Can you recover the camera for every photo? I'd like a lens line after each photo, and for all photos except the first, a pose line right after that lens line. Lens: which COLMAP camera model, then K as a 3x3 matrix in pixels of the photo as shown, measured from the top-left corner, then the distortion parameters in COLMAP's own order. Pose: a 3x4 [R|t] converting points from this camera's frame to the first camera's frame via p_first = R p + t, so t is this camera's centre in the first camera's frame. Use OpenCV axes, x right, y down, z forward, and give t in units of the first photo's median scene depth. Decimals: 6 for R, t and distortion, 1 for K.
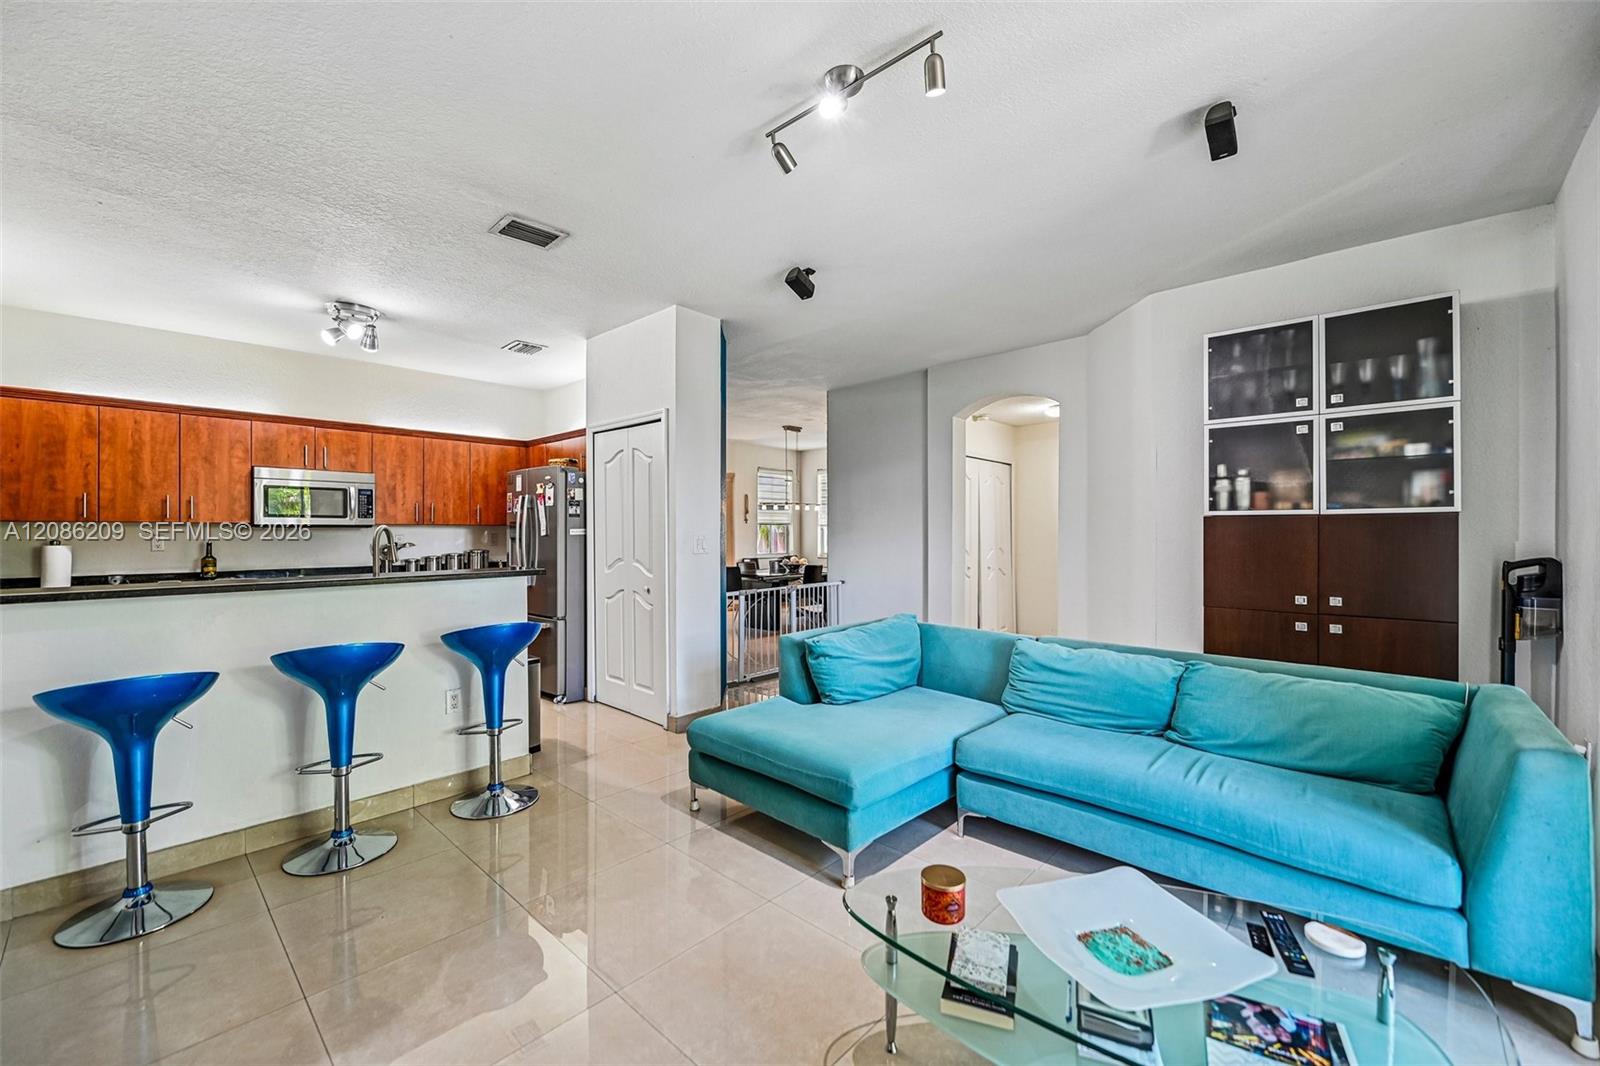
lens RADIAL K [[640.6, 0, 803.3], [0, 640.6, 531.4], [0, 0, 1]] dist [-0.007651, -0.001249]
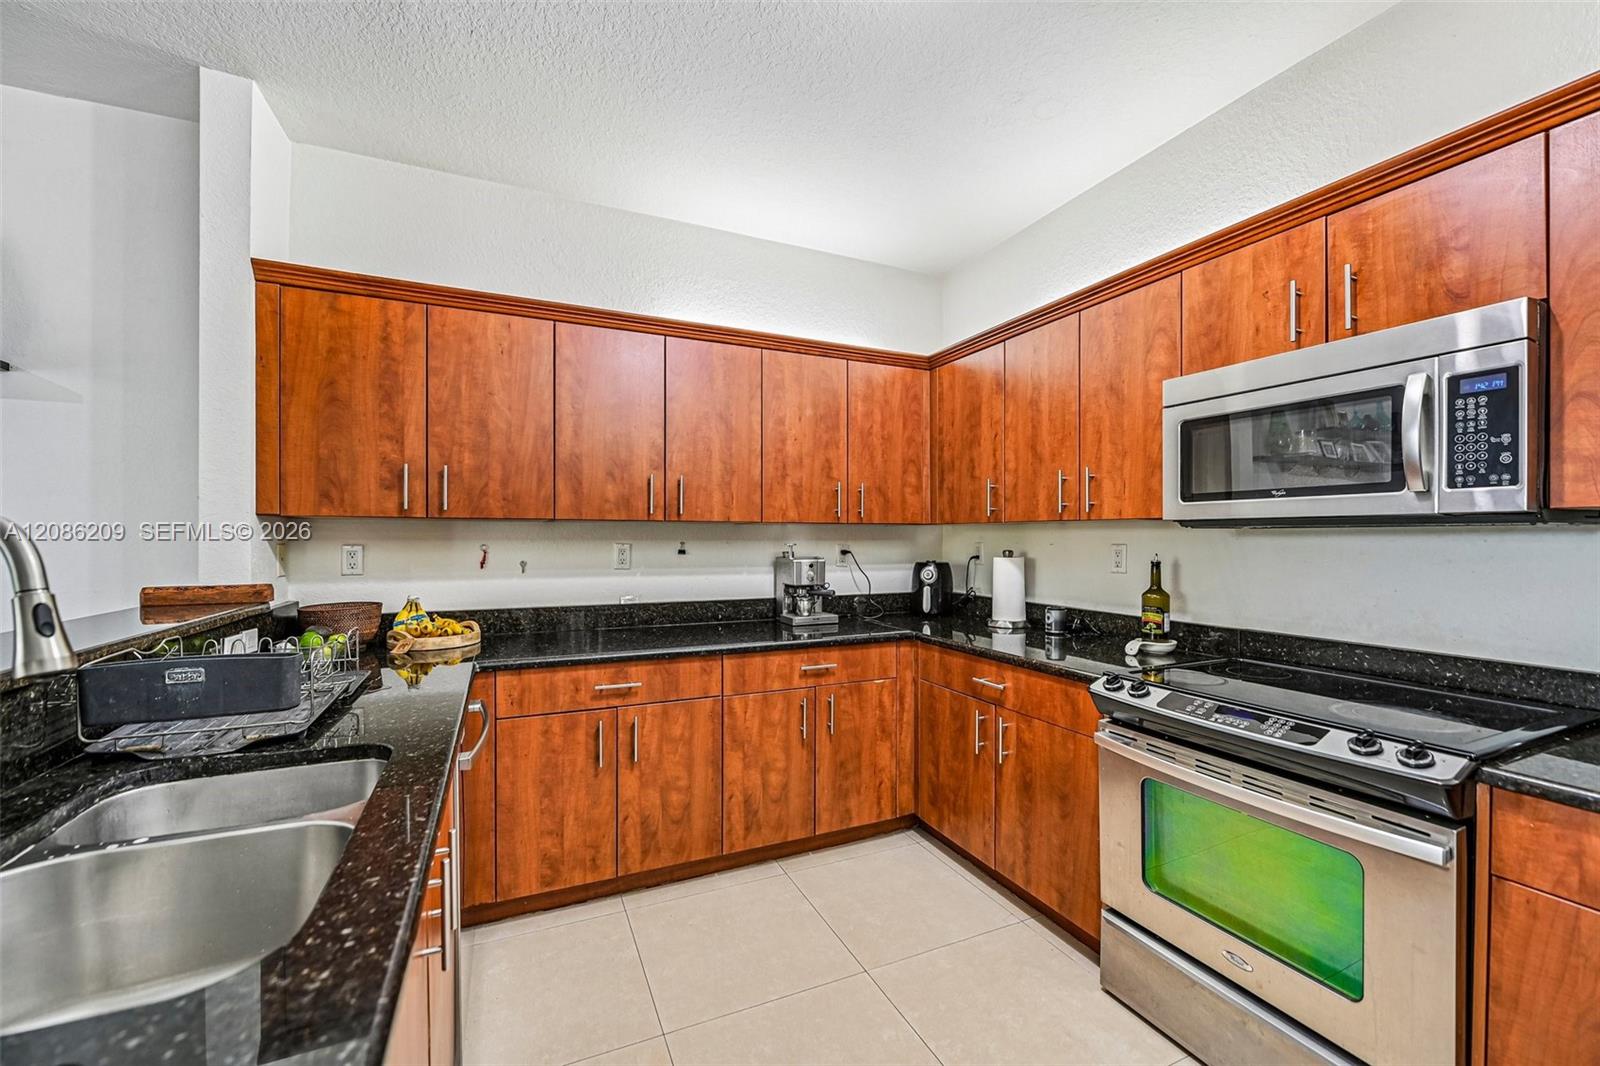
lens RADIAL K [[640.6, 0, 788.9], [0, 640.6, 540.7], [0, 0, 1]] dist [-0.007651, -0.001249]
pose [[-0.399755, 0.005952, -0.916603, -0.426212], [-0.000496, 0.999977, 0.006709, -0.000976], [0.916622, 0.003137, -0.399743, 1.039095]]
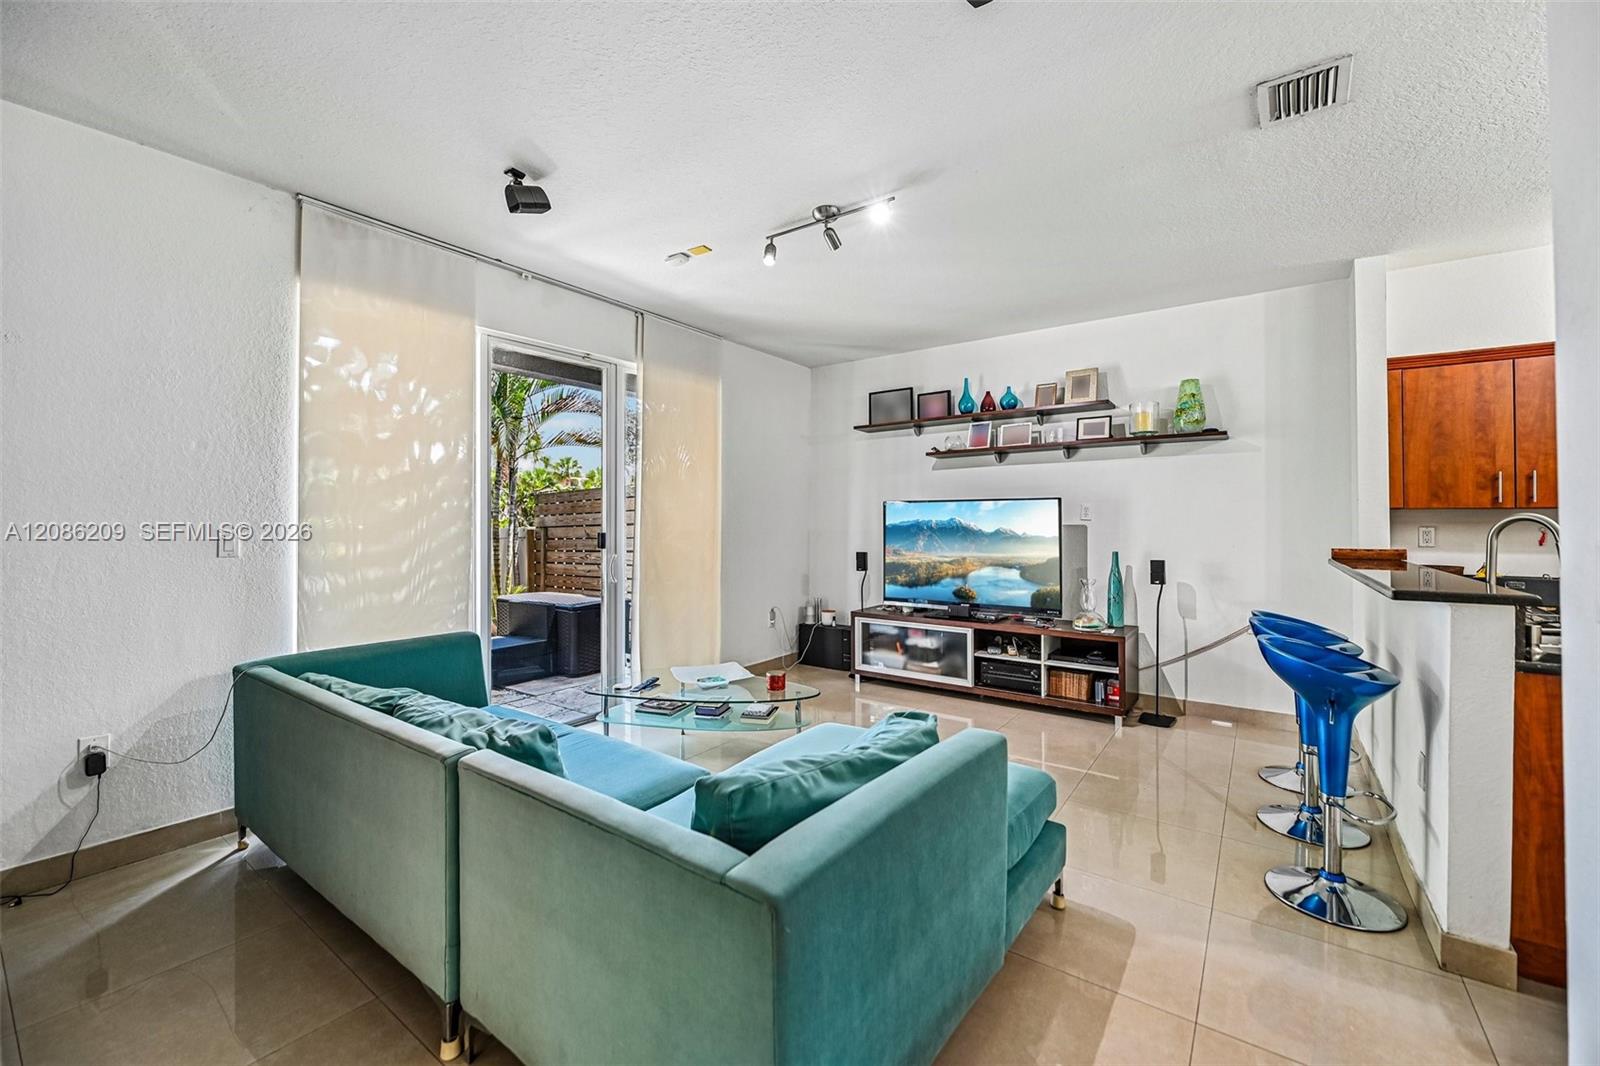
lens RADIAL K [[640.6, 0, 808.4], [0, 640.6, 517.0], [0, 0, 1]] dist [-0.007651, -0.001249]
pose [[-0.993075, 0.001860, -0.117464, 0.150173], [0.002739, 0.999969, -0.007320, -0.002123], [0.117446, -0.007591, -0.993050, 1.206148]]
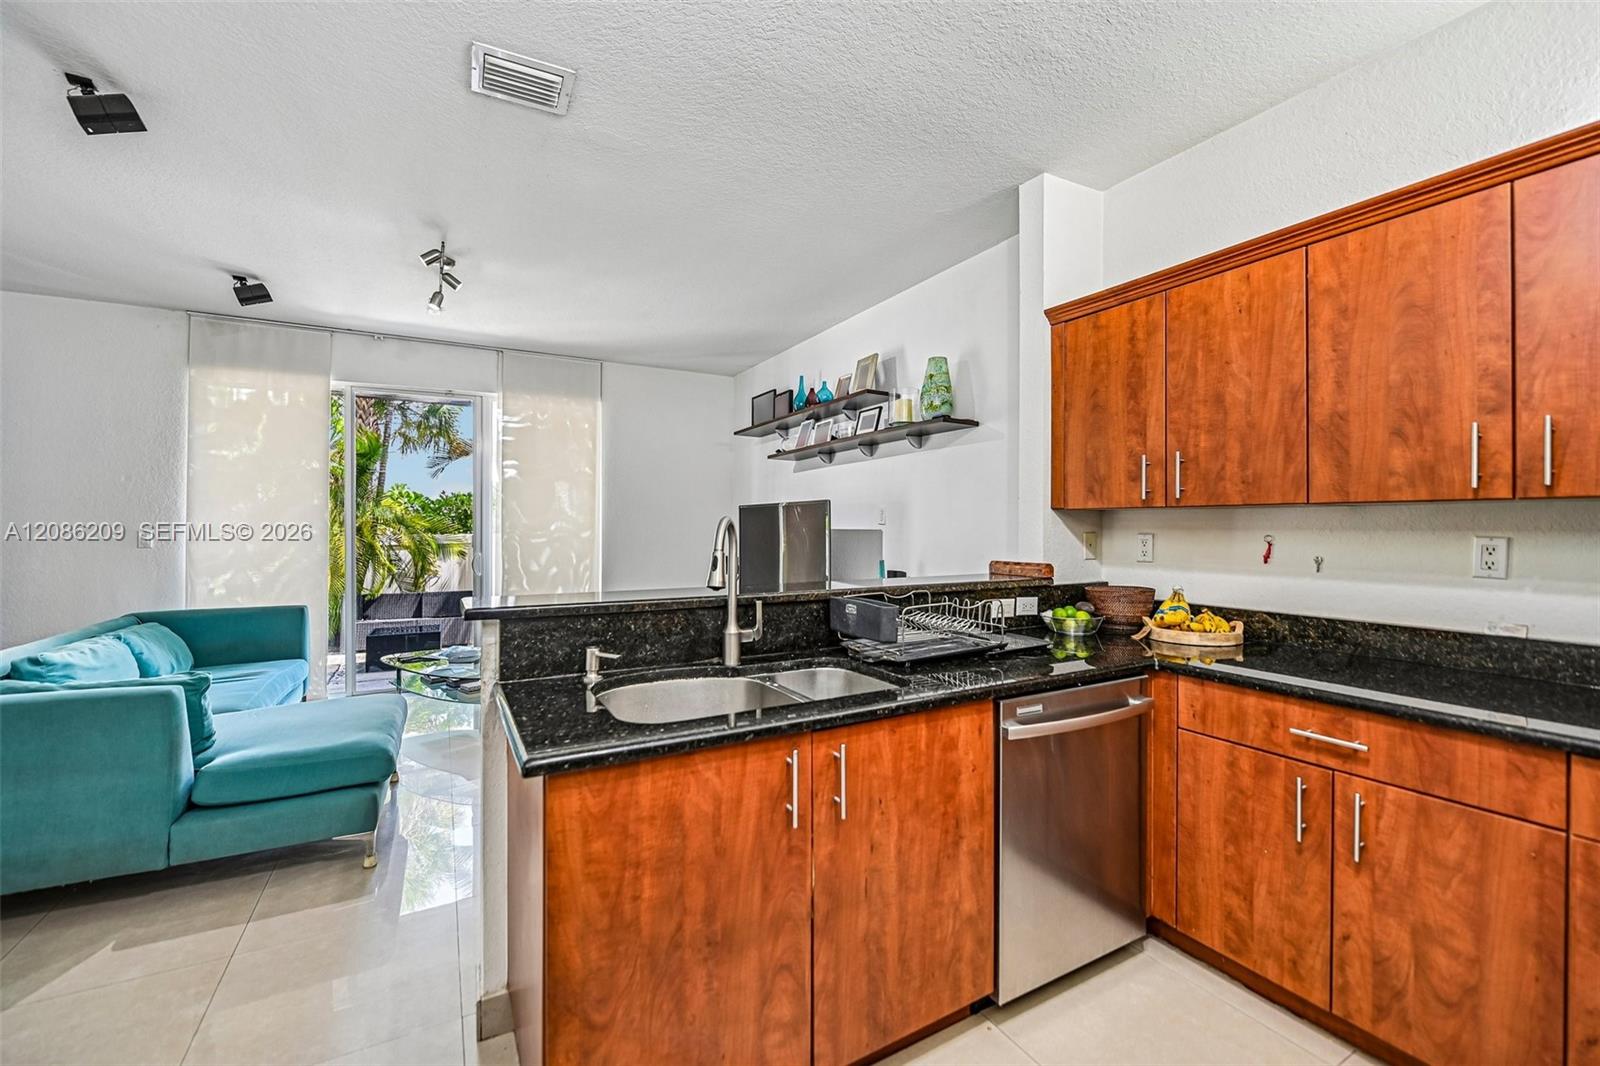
lens RADIAL K [[640.6, 0, 800.1], [0, 640.6, 524.8], [0, 0, 1]] dist [-0.007651, -0.001249]
pose [[-0.950472, 0.002114, 0.310802, -0.678582], [0.001801, 0.999998, -0.001293, -0.001540], [-0.310804, -0.000669, -0.950474, 1.144104]]
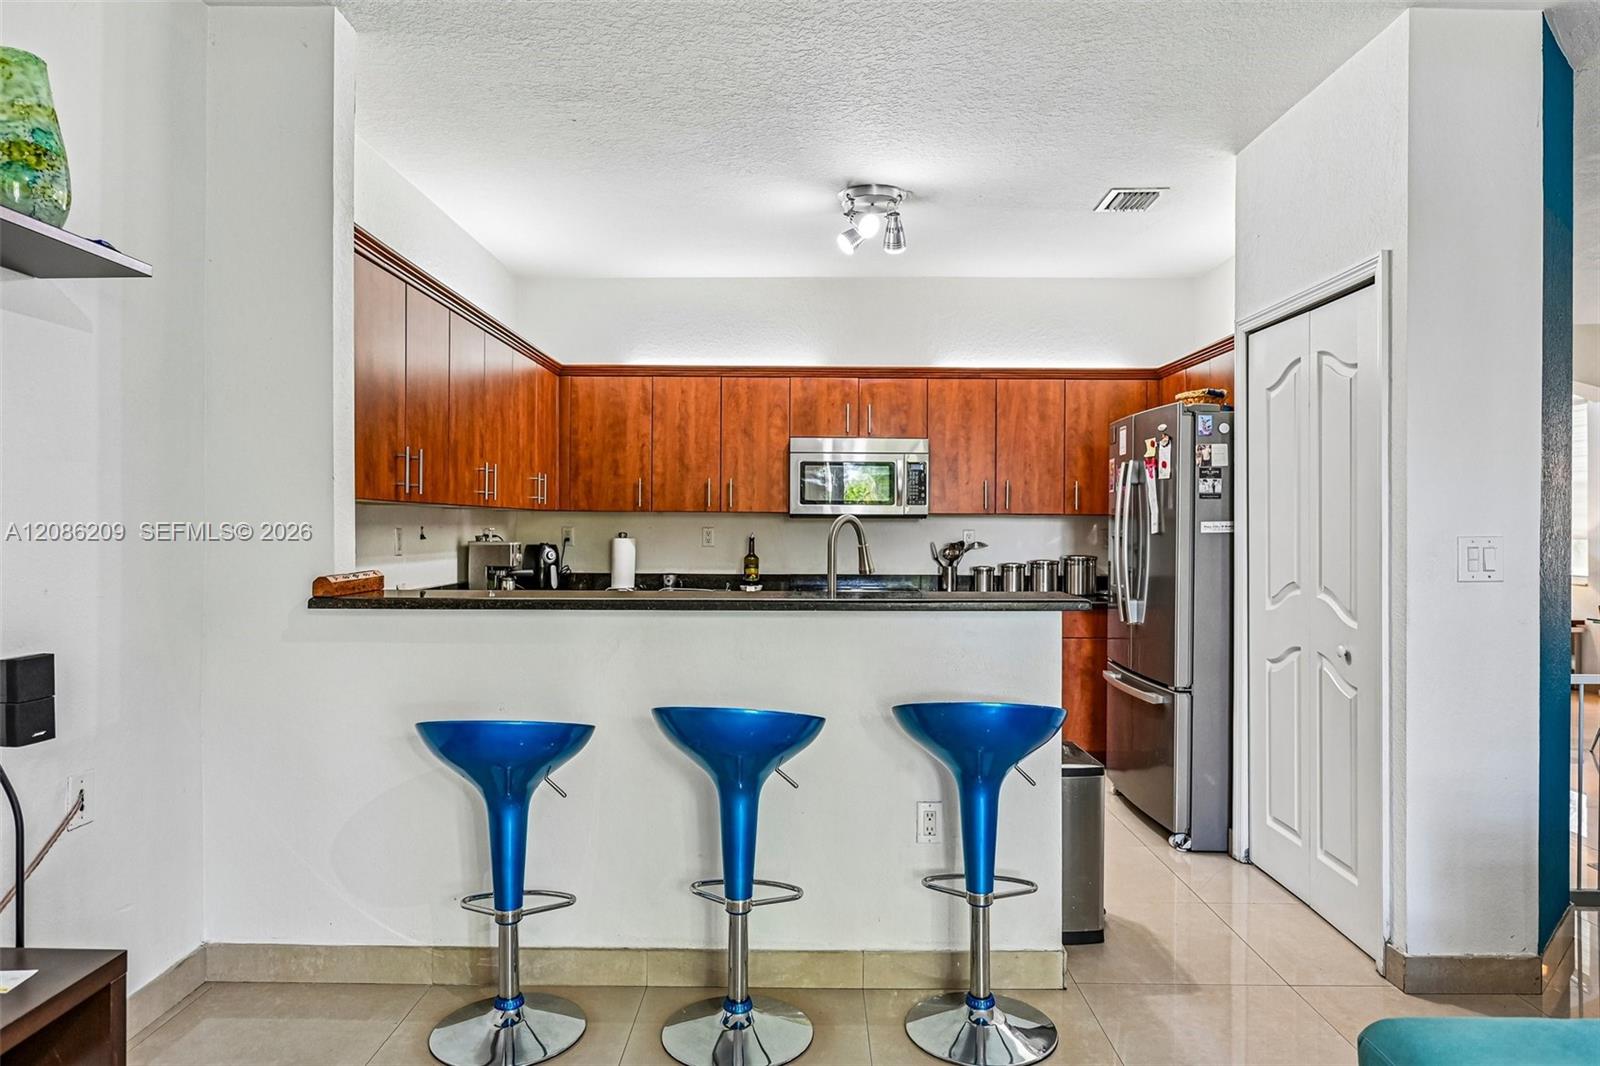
lens RADIAL K [[1008.2, 0, 797.5], [0, 1008.2, 522.0], [0, 0, 1]] dist [-0.003084, 0.005407]
pose [[0.670891, 0.003311, -0.741549, 0.031262], [-0.005620, 0.999984, -0.000619, -0.001410], [0.741535, 0.004583, 0.670899, 0.226615]]
